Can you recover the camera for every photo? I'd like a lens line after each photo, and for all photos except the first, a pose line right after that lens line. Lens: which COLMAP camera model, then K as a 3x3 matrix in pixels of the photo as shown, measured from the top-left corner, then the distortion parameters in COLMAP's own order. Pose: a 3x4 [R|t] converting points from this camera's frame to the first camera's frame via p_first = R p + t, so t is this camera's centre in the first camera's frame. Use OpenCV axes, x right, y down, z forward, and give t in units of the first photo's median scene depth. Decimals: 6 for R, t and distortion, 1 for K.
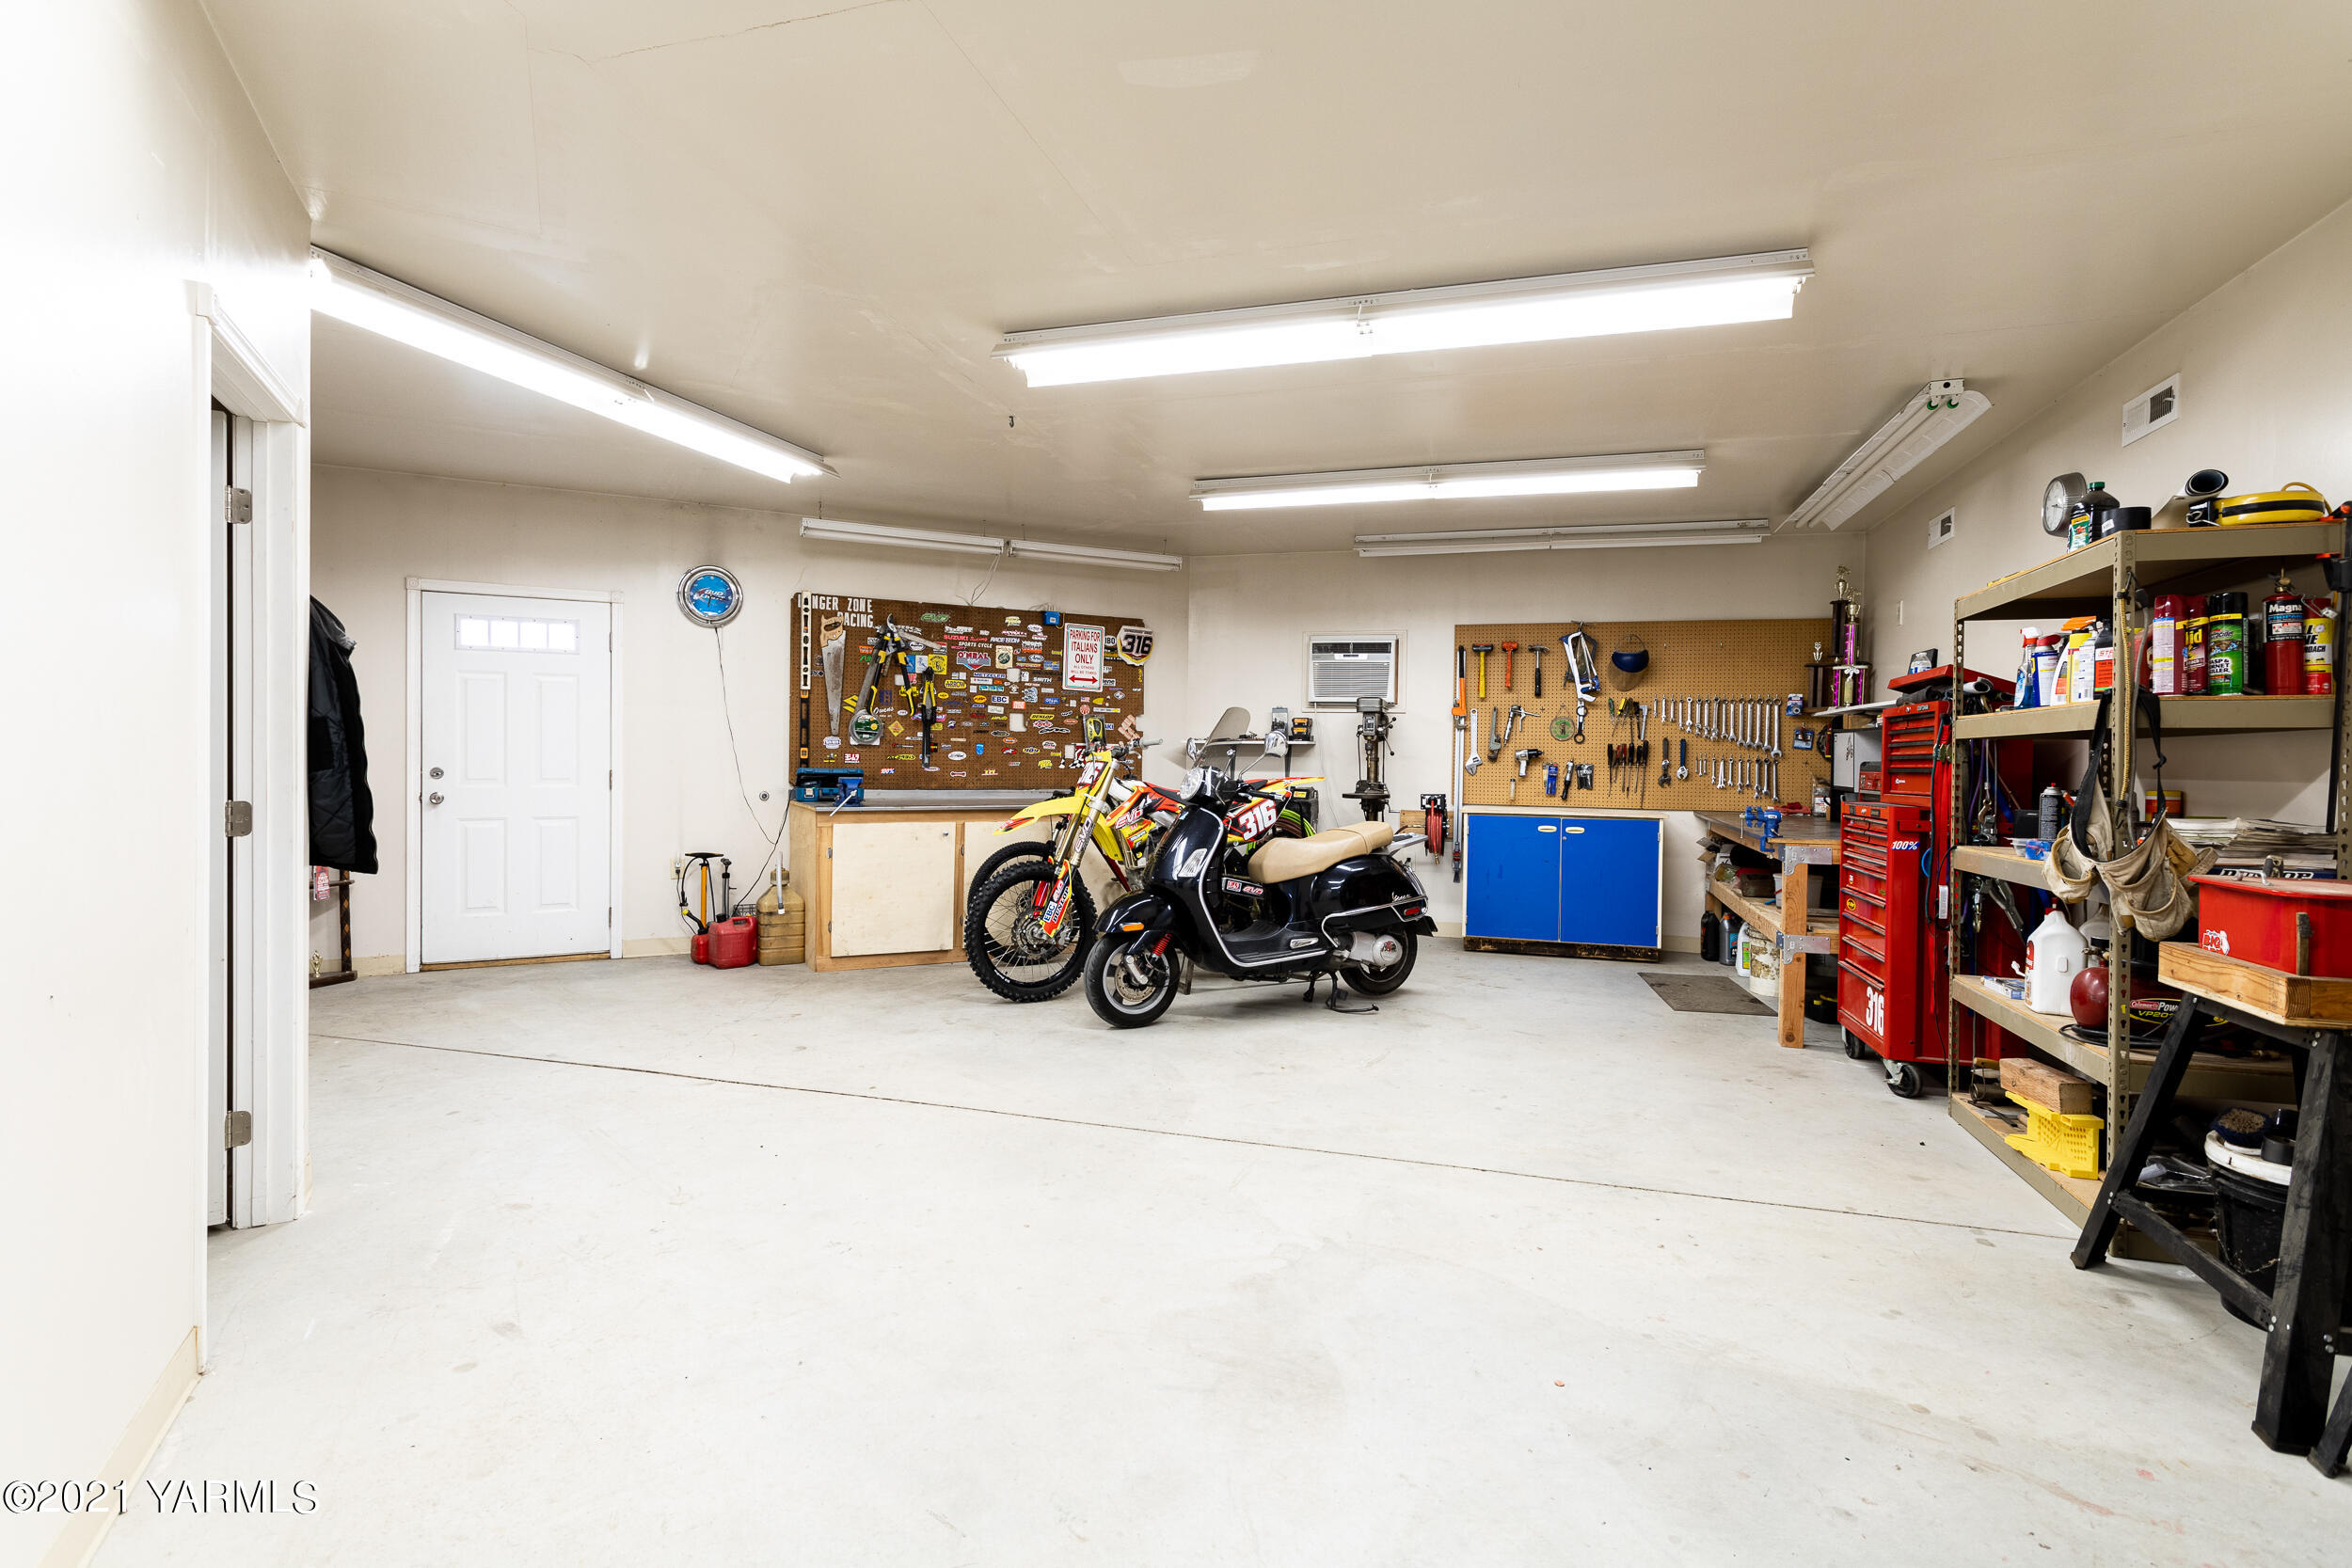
lens RADIAL K [[1135.4, 0, 1171.0], [0, 1135.4, 756.6], [0, 0, 1]] dist [-0.004349, -0.000463]
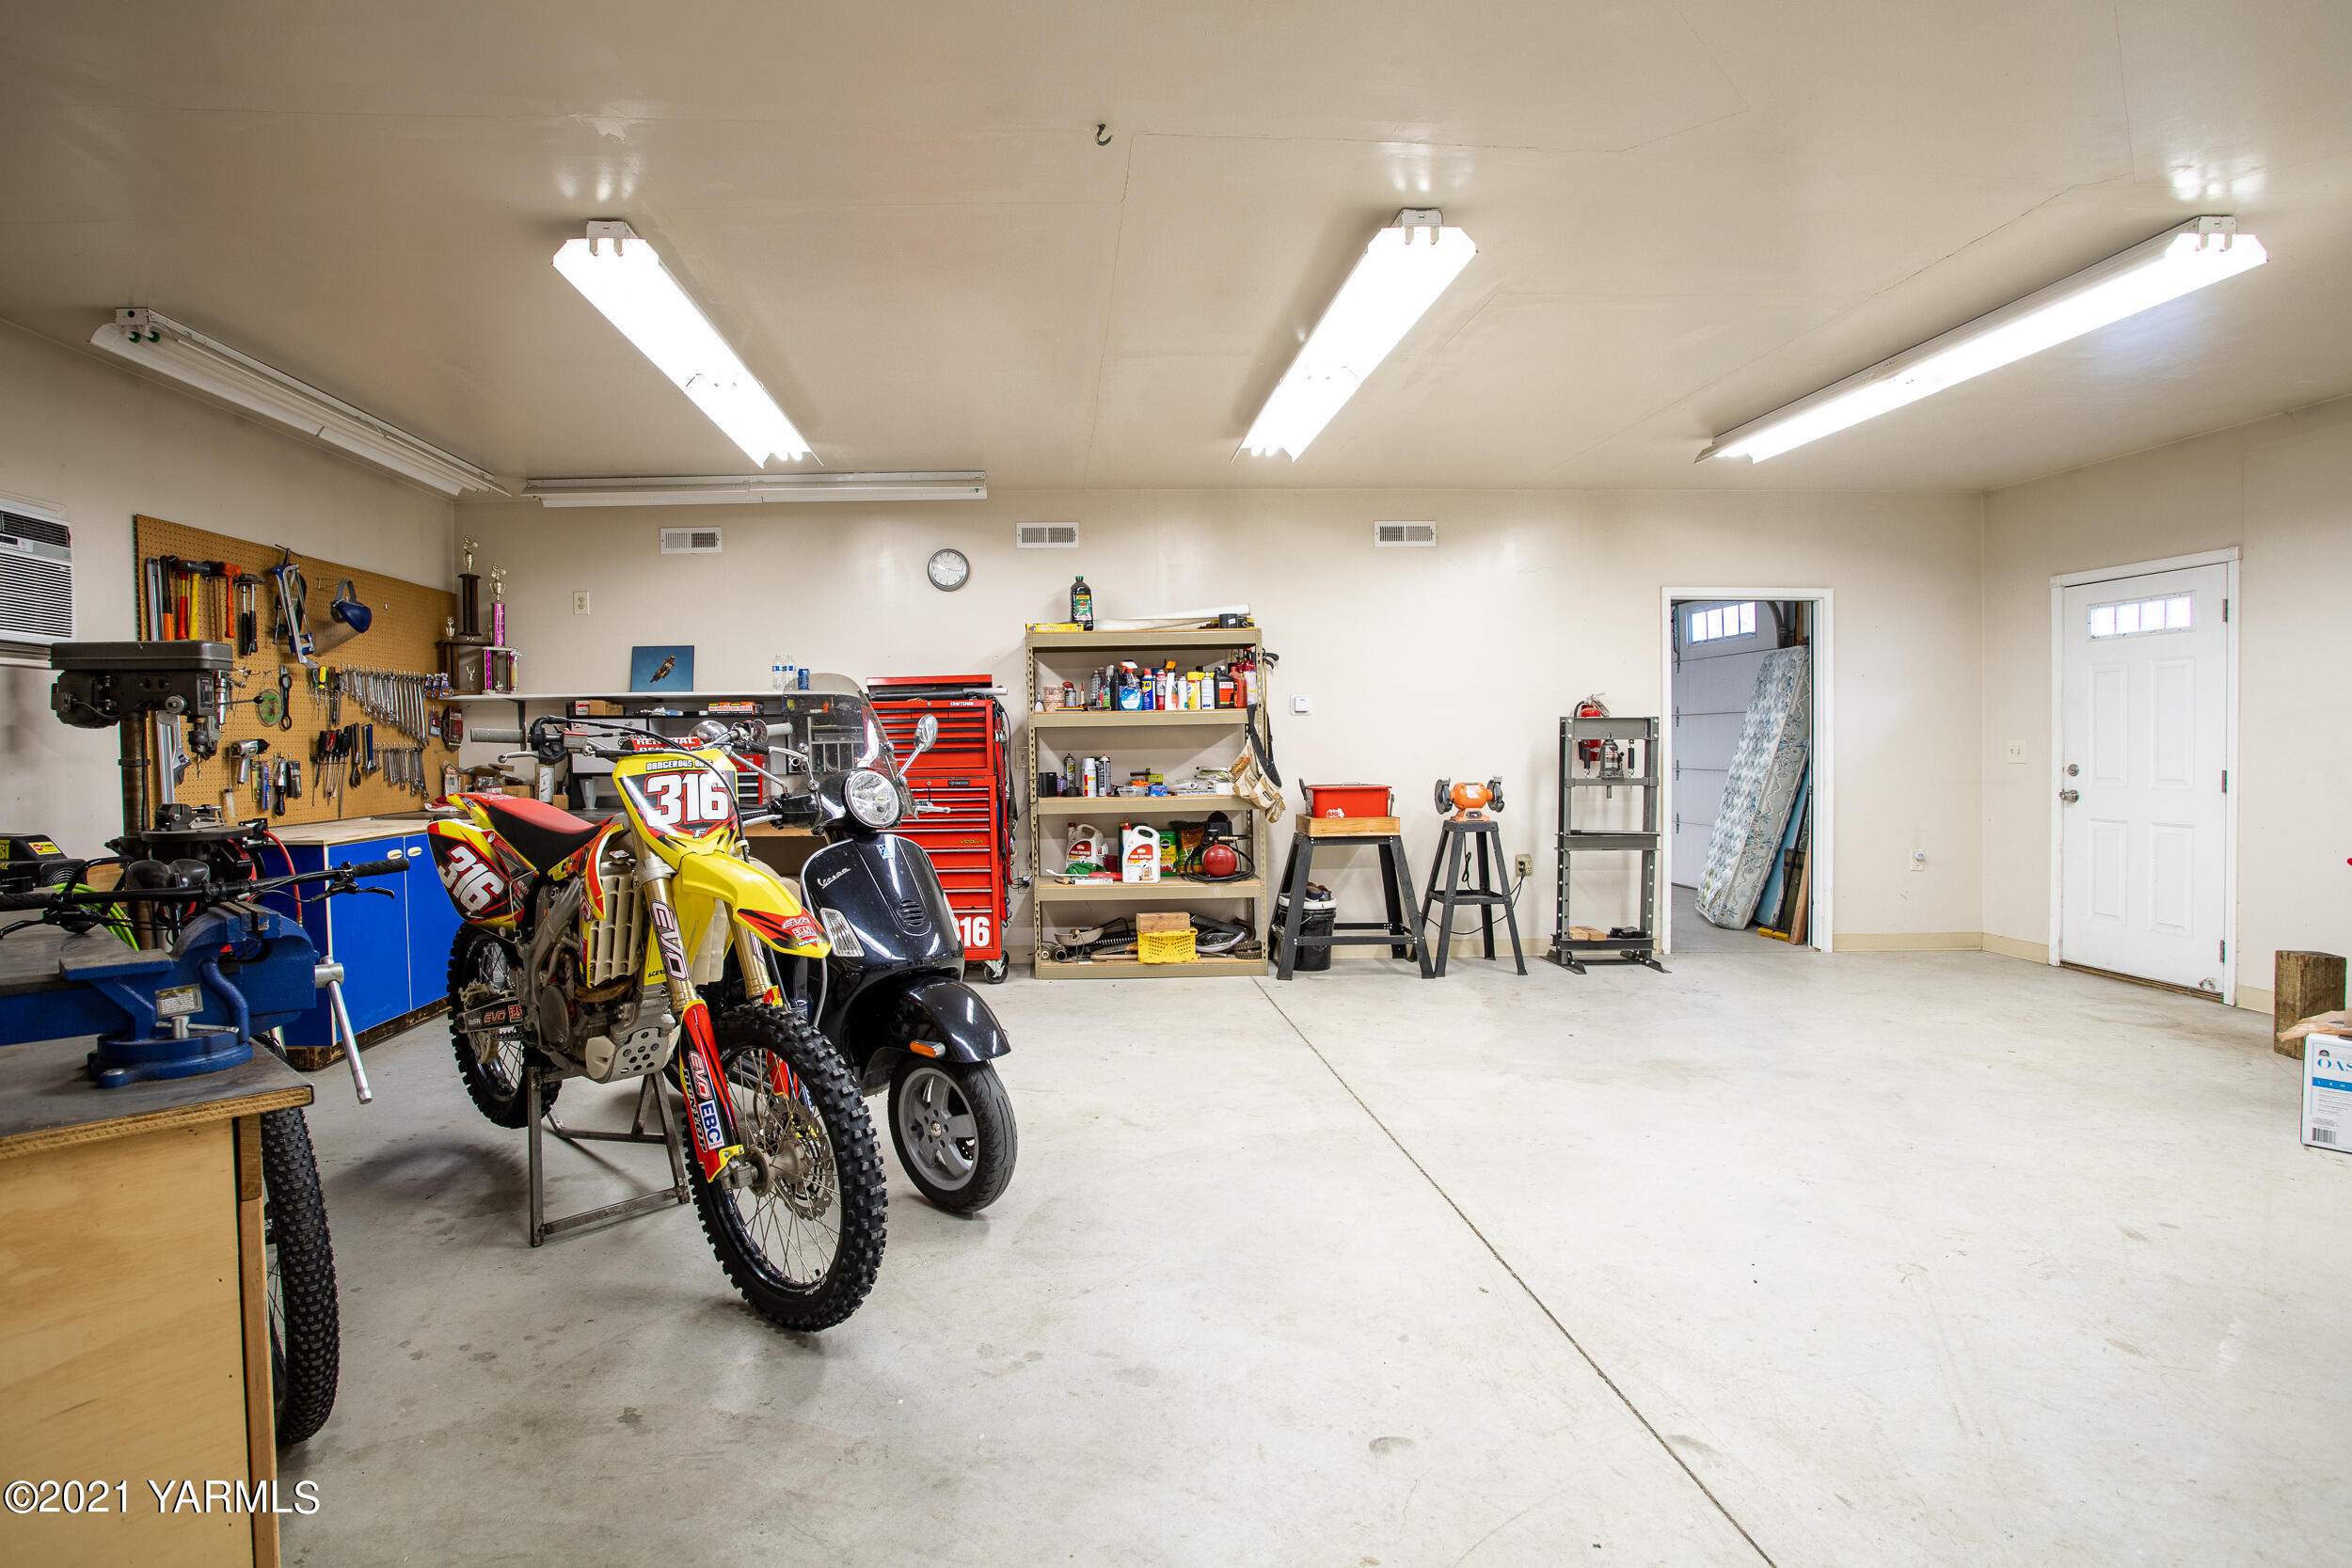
lens RADIAL K [[1135.4, 0, 1171.0], [0, 1135.4, 756.6], [0, 0, 1]] dist [-0.004349, -0.000463]
pose [[-0.346433, -0.017002, 0.937920, -0.743443], [0.005792, 0.999778, 0.020263, -0.011557], [-0.938057, 0.012452, -0.346258, 1.304682]]
